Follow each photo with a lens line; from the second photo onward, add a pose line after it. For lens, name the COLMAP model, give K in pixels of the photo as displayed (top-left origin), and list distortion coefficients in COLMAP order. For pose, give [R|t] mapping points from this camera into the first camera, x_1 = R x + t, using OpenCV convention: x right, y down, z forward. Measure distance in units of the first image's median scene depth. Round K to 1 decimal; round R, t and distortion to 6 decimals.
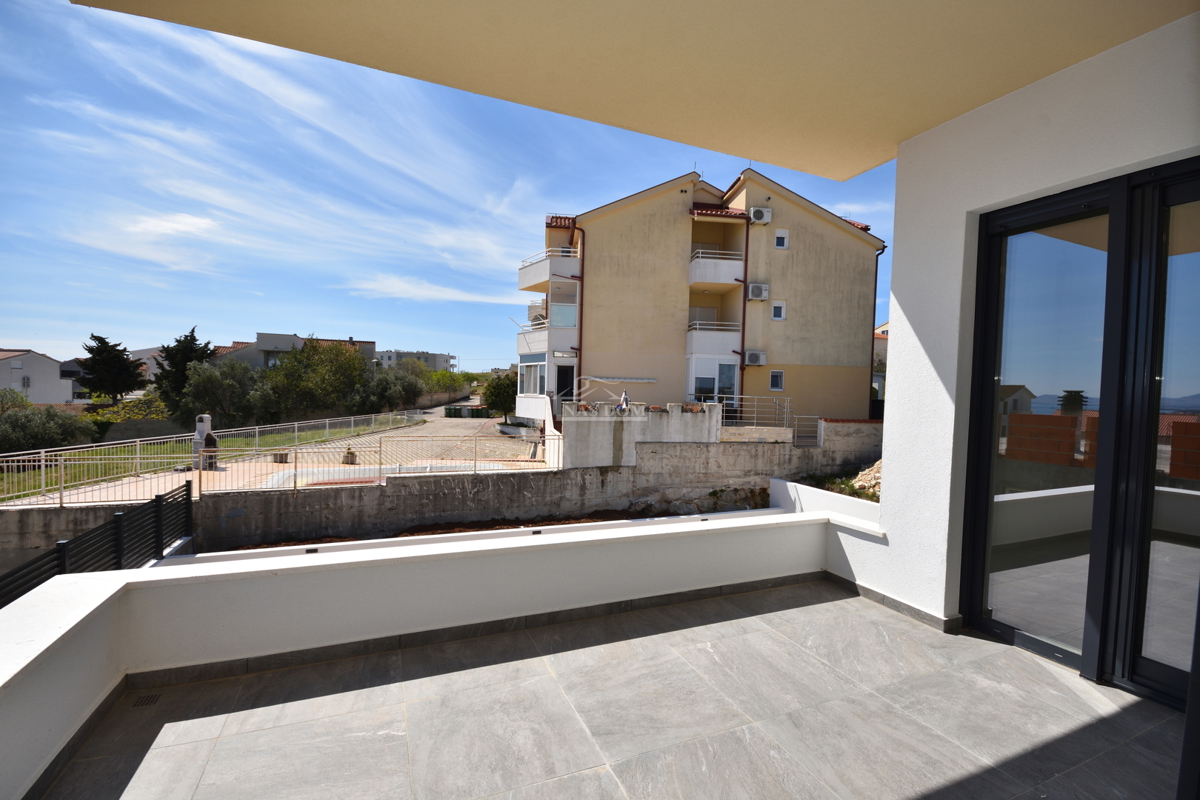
lens RADIAL K [[526.7, 0, 598.8], [0, 526.7, 409.5], [0, 0, 1]] dist [0.000643, -0.003123]
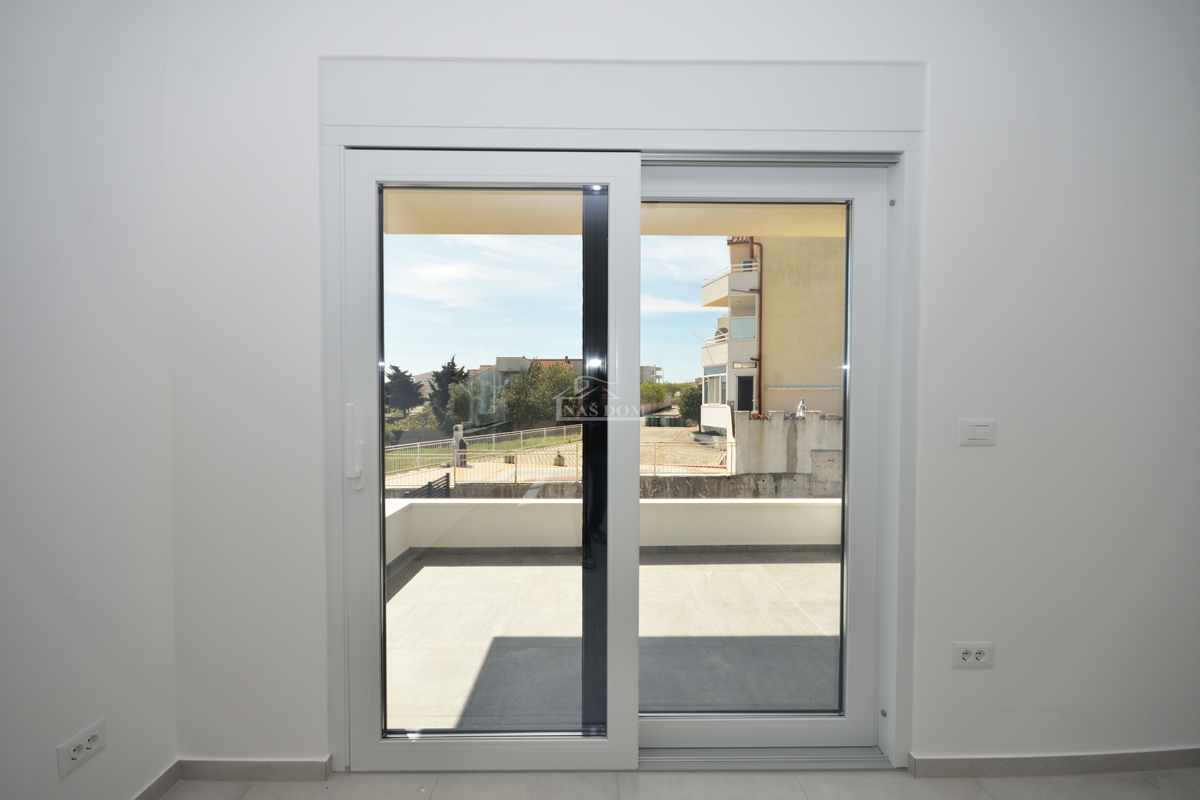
lens RADIAL K [[526.7, 0, 598.8], [0, 526.7, 409.5], [0, 0, 1]] dist [0.000643, -0.003123]
pose [[0.924625, -0.015875, -0.380548, 0.064792], [0.009408, 0.999778, -0.018848, -0.000316], [0.380763, 0.013847, 0.924569, -0.071415]]
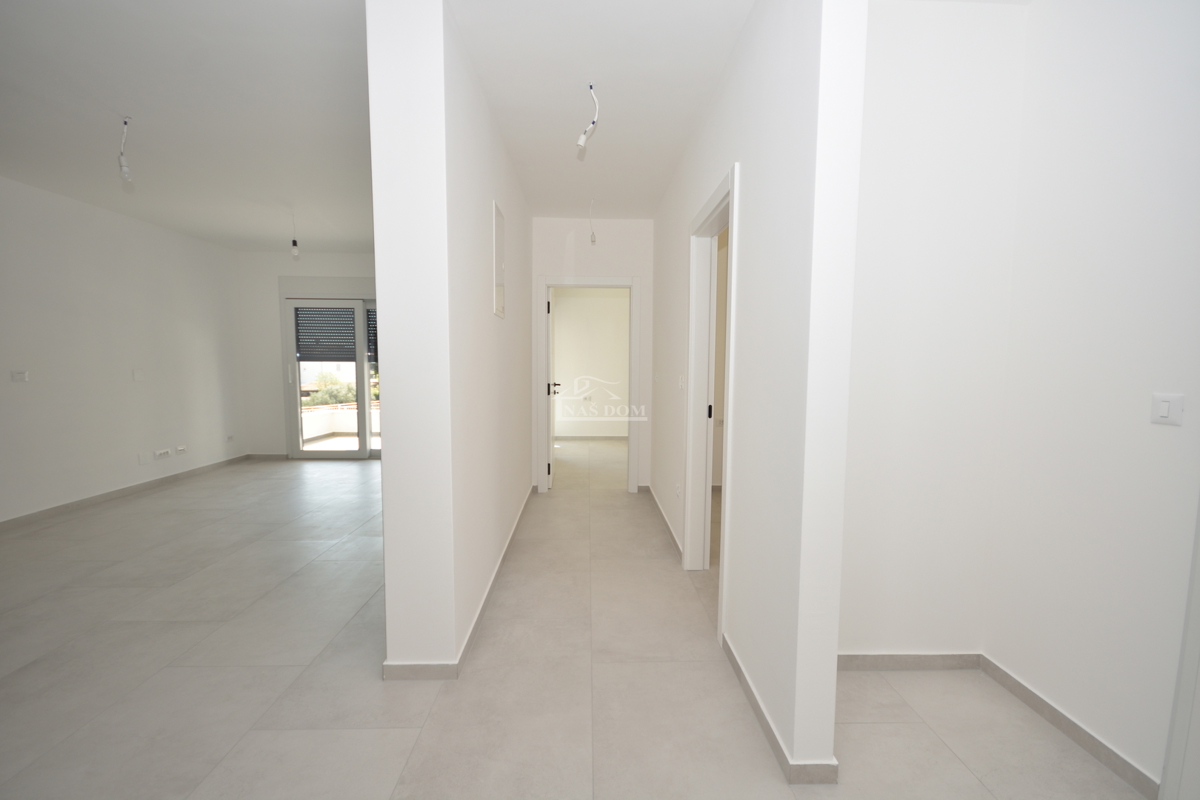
lens RADIAL K [[530.6, 0, 604.2], [0, 530.6, 412.0], [0, 0, 1]] dist [0.002542, -0.000040]
pose [[0.931201, 0.013592, -0.364253, 0.308148], [0.003888, 0.998877, 0.047210, 0.012279], [0.364486, -0.045378, 0.930102, -0.252820]]
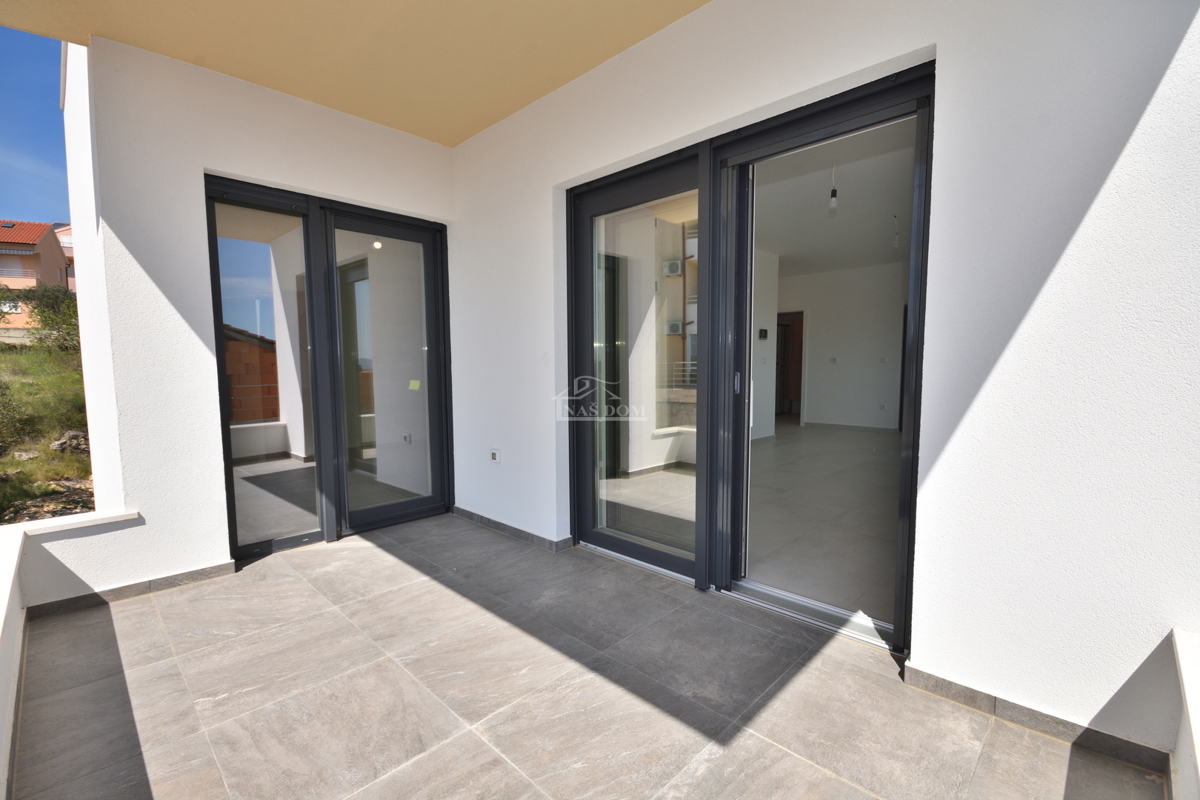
lens RADIAL K [[530.6, 0, 604.2], [0, 530.6, 412.0], [0, 0, 1]] dist [0.002542, -0.000040]
pose [[-0.392602, -0.108095, 0.913334, -0.080869], [0.027785, 0.991222, 0.129256, -0.002413], [-0.919289, 0.076123, -0.386153, 0.097512]]
